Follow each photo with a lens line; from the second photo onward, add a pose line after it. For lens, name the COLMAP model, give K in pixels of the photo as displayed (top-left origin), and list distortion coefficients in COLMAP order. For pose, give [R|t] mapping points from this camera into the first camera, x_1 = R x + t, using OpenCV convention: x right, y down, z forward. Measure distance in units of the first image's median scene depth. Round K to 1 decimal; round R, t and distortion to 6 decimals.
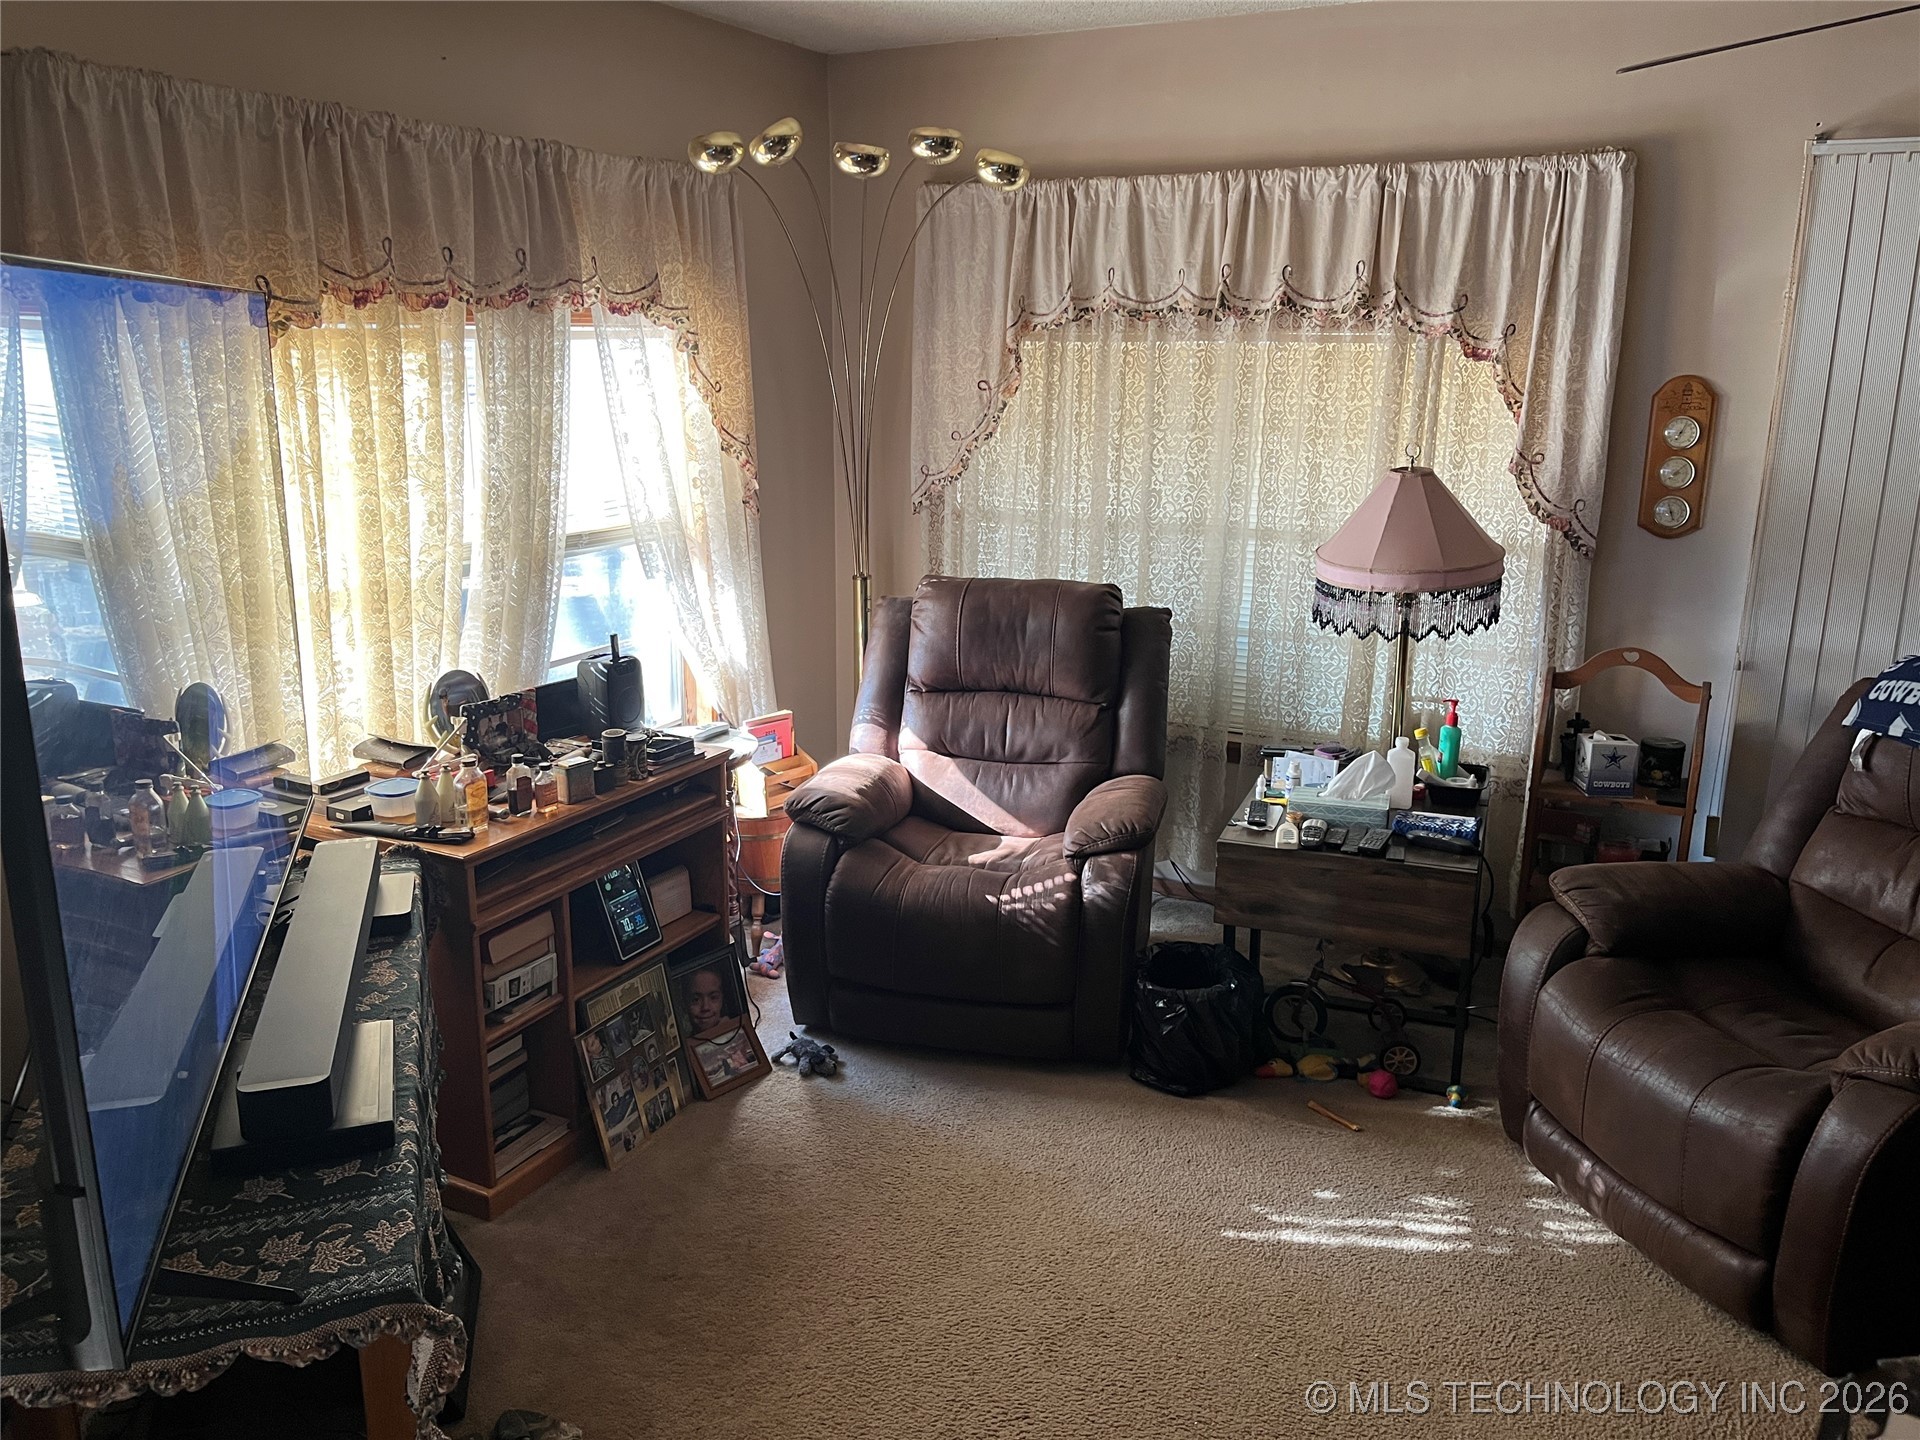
lens RADIAL K [[1455.8, 0, 948.1], [0, 1455.8, 710.9], [0, 0, 1]] dist [0.051628, -0.069359]
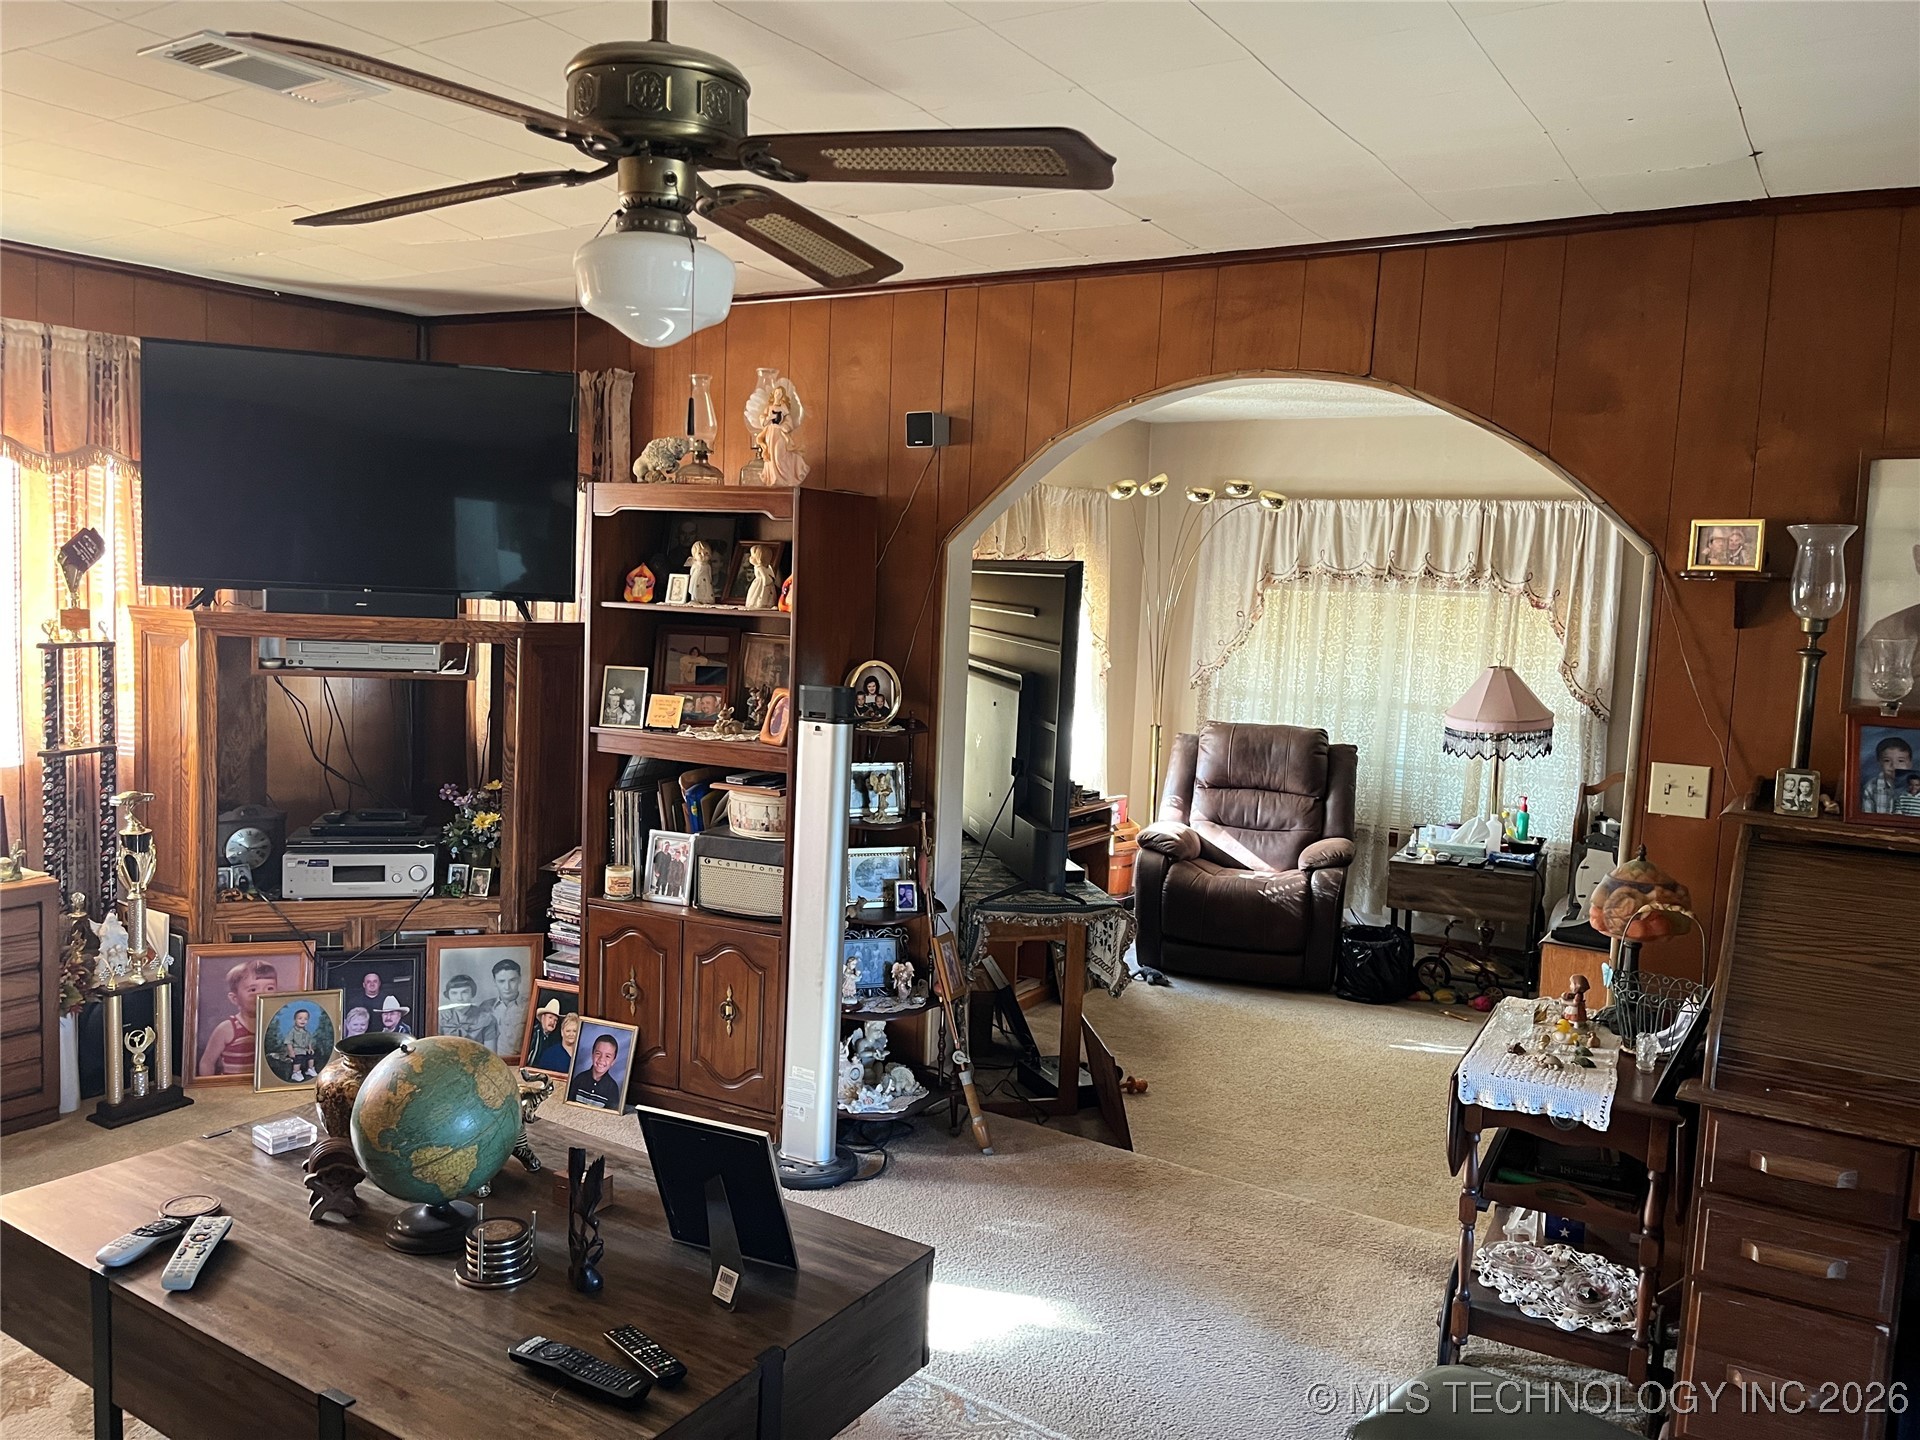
lens RADIAL K [[1455.8, 0, 943.2], [0, 1455.8, 714.5], [0, 0, 1]] dist [0.051628, -0.069359]
pose [[0.995120, 0.041388, -0.089575, -0.181591], [-0.054732, 0.986854, -0.152062, 0.185597], [0.082104, 0.156222, 0.984304, -0.743409]]
